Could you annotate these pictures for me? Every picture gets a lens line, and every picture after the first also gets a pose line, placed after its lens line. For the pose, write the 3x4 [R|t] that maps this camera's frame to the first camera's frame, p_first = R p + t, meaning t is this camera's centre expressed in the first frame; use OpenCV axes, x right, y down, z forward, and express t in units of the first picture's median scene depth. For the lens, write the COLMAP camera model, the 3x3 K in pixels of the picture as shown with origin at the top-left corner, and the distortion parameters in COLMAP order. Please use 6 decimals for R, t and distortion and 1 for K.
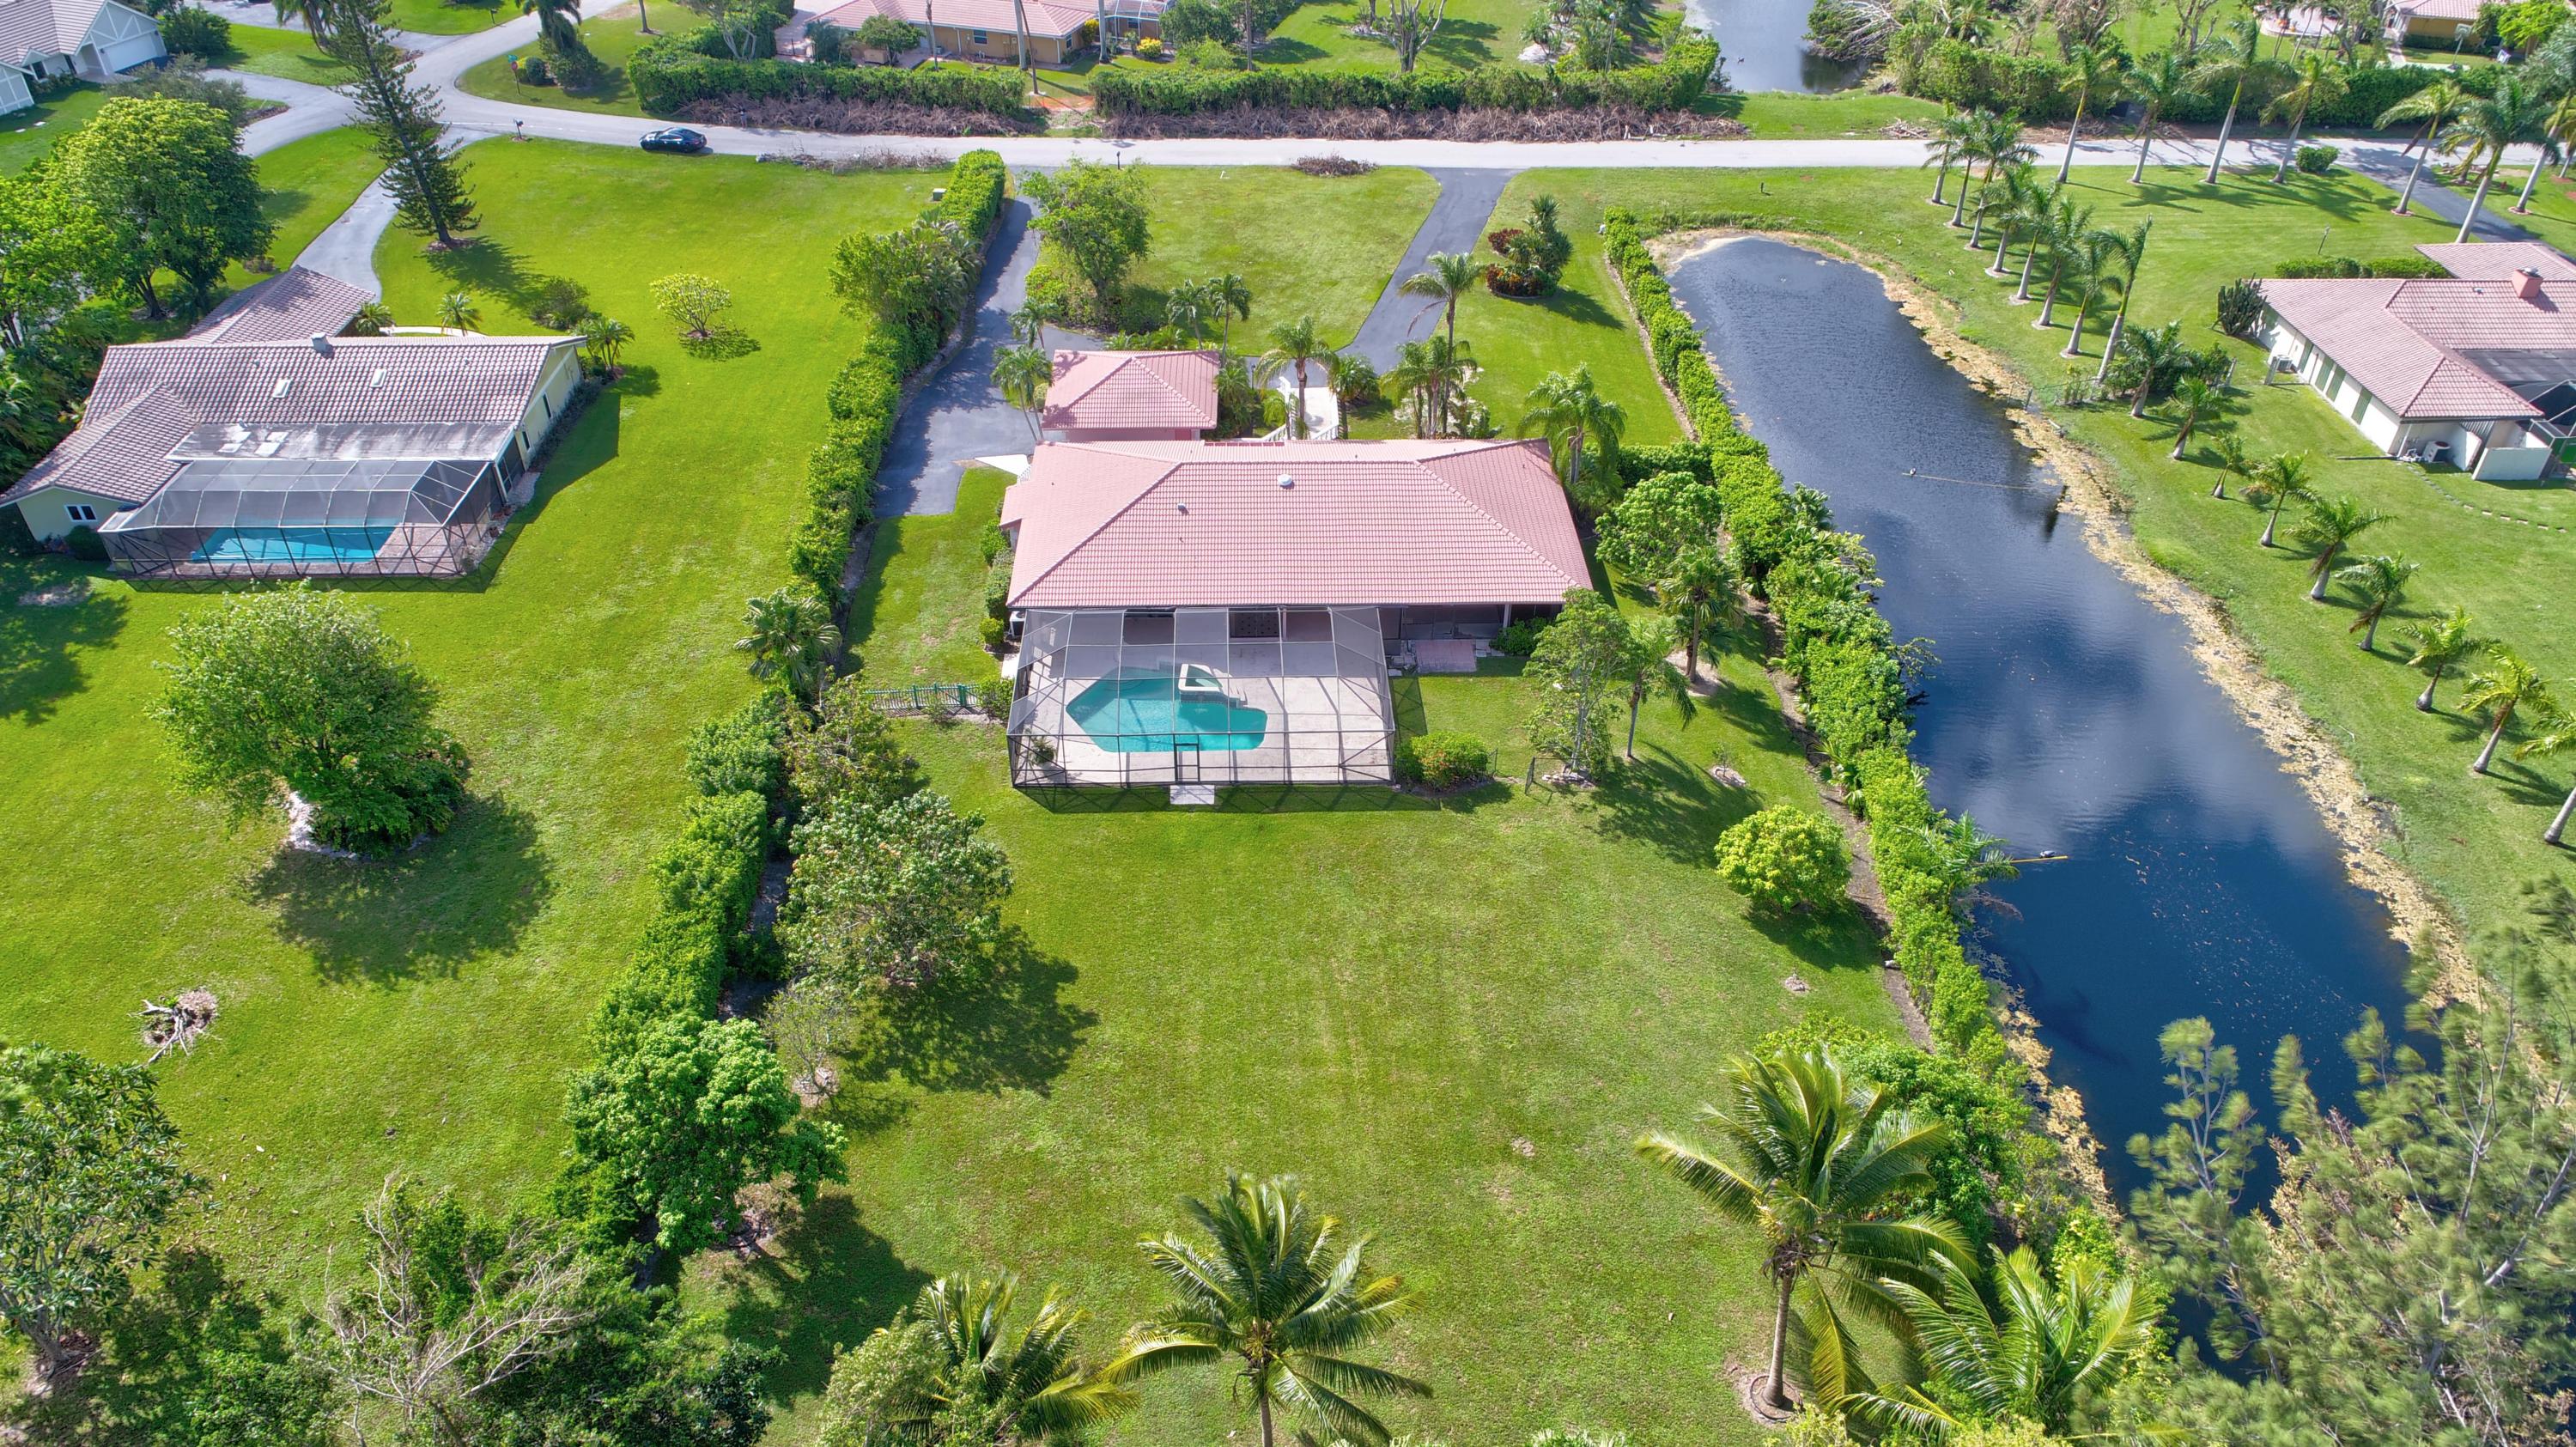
lens RADIAL K [[1774.7, 0, 1286.0], [0, 1774.7, 720.6], [0, 0, 1]] dist [-0.006120, 0.004888]
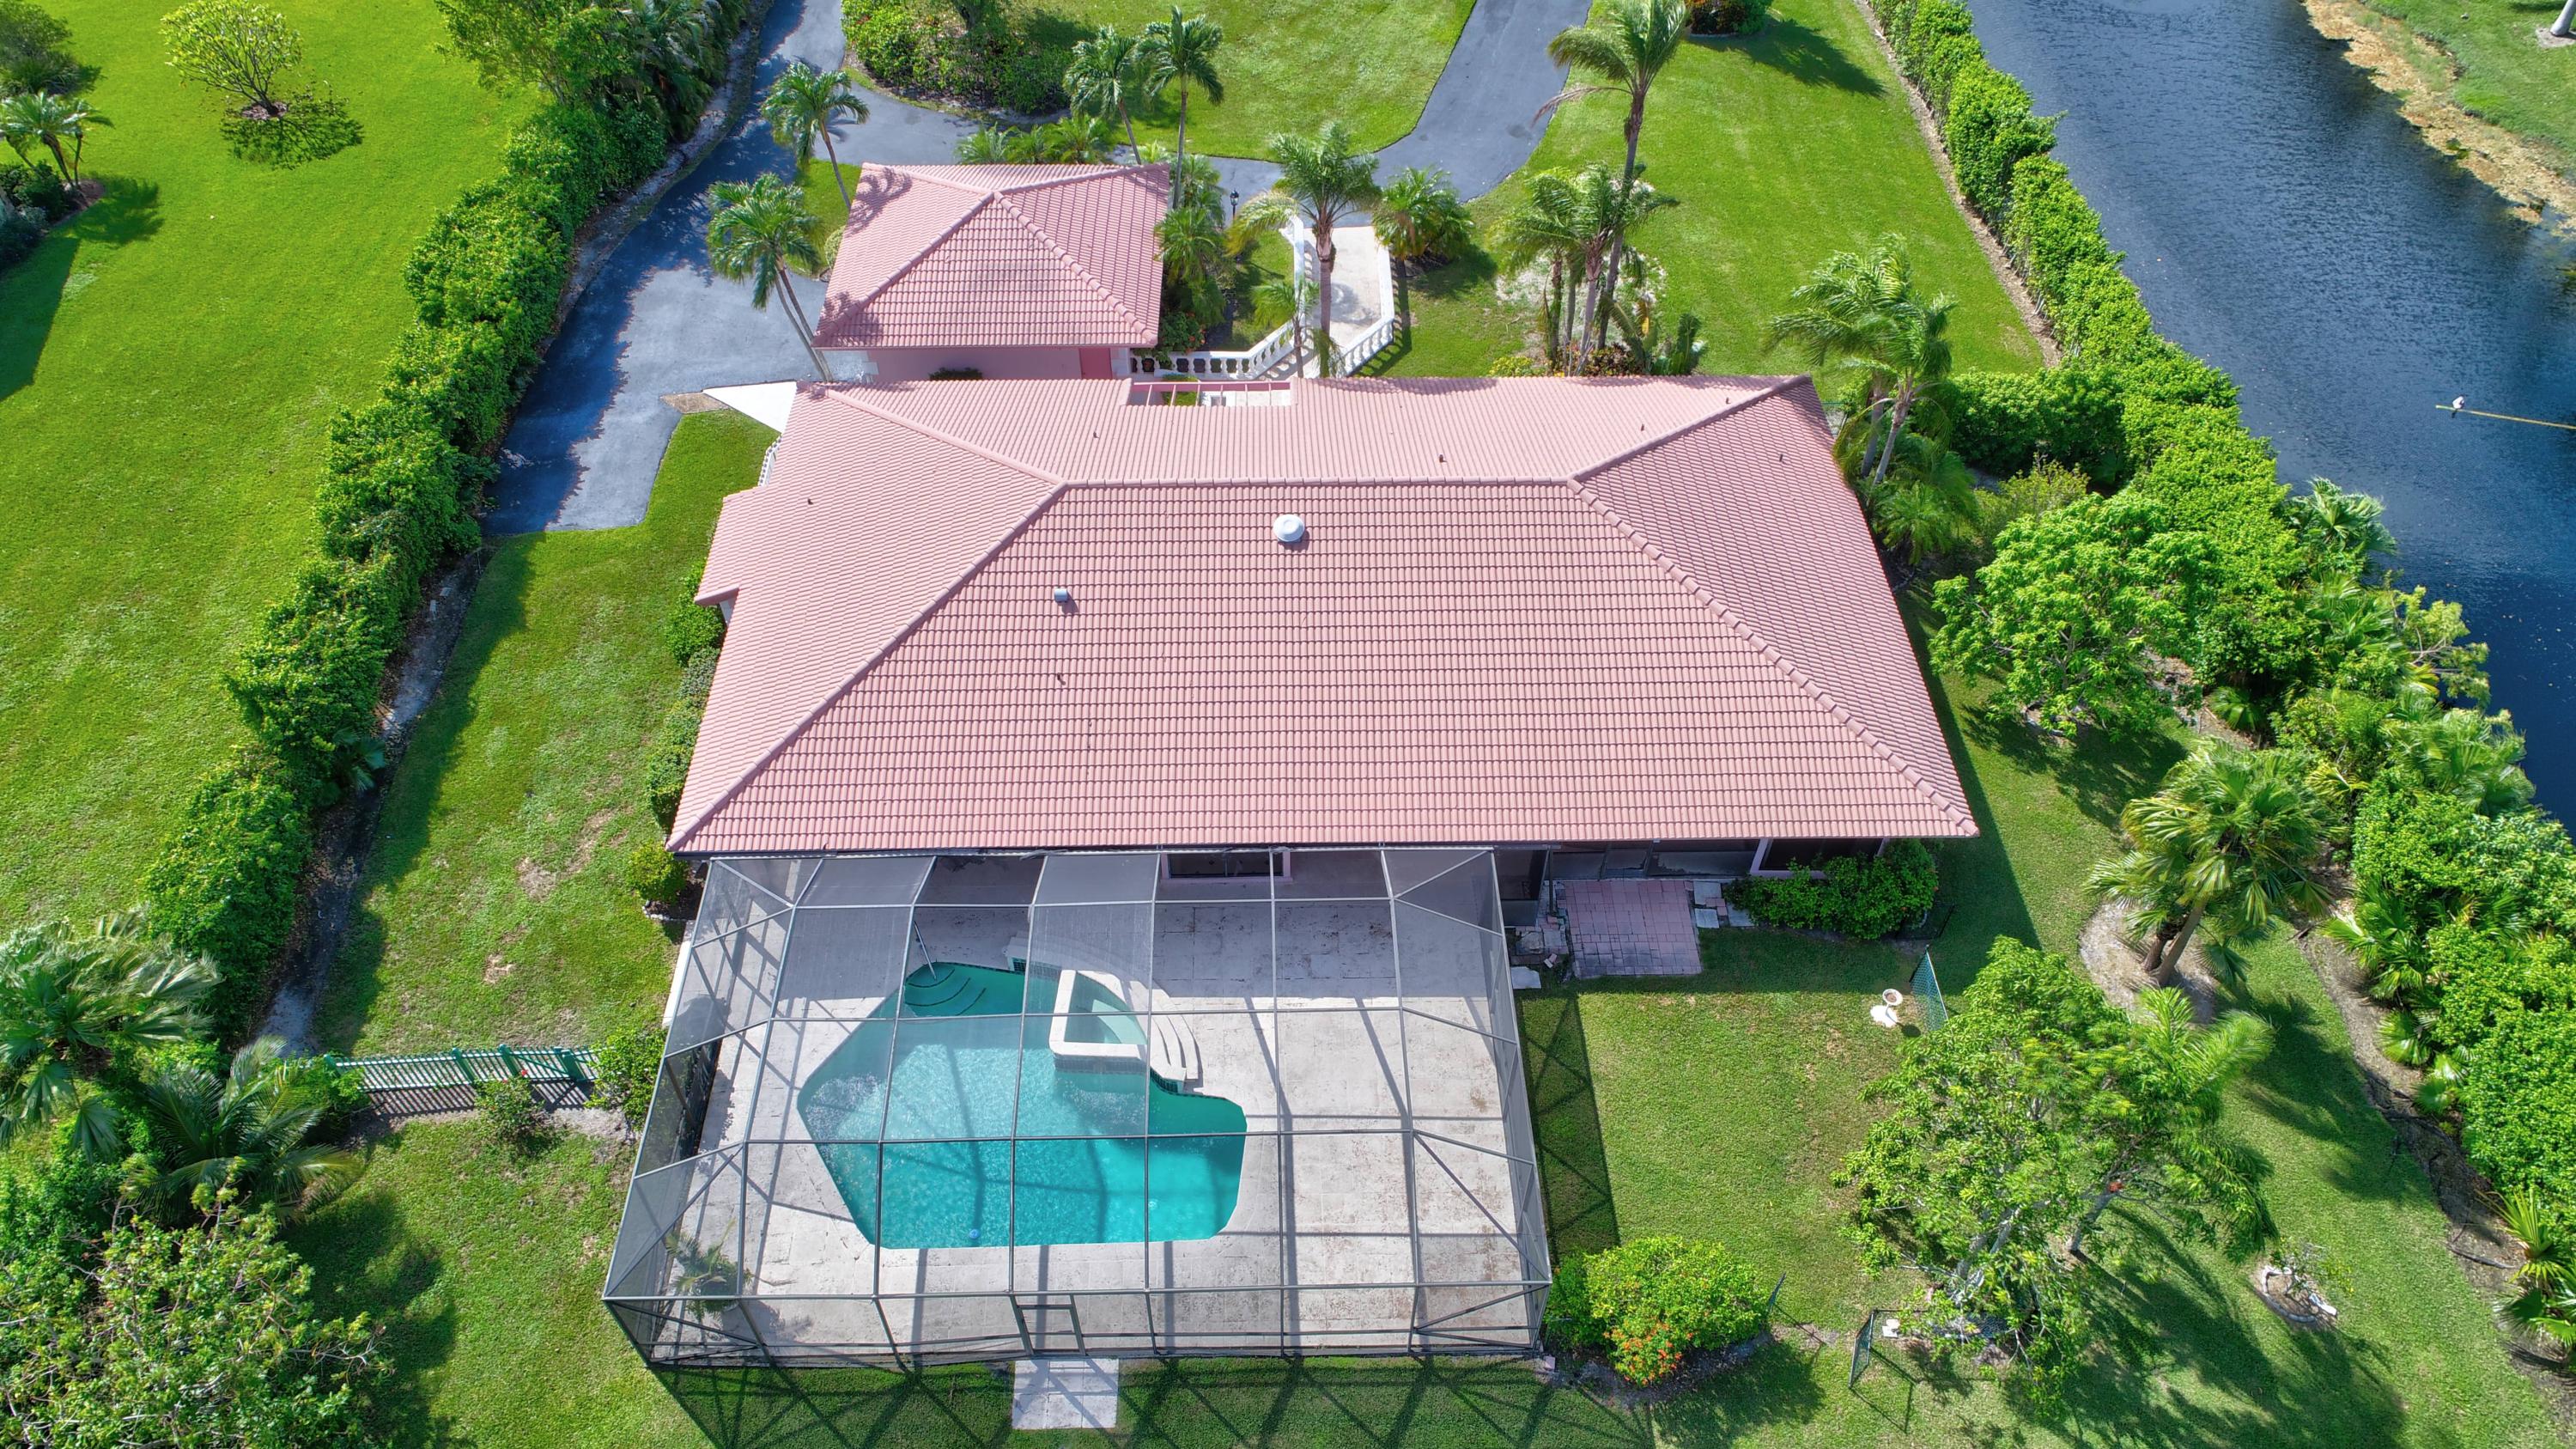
lens RADIAL K [[1774.9, 0, 1290.0], [0, 1774.9, 728.2], [0, 0, 1]] dist [-0.006120, 0.004888]
pose [[0.999981, 0.002895, -0.005499, 0.002113], [-0.001836, 0.982988, 0.183663, -0.154535], [0.005938, -0.183649, 0.982974, 0.491664]]
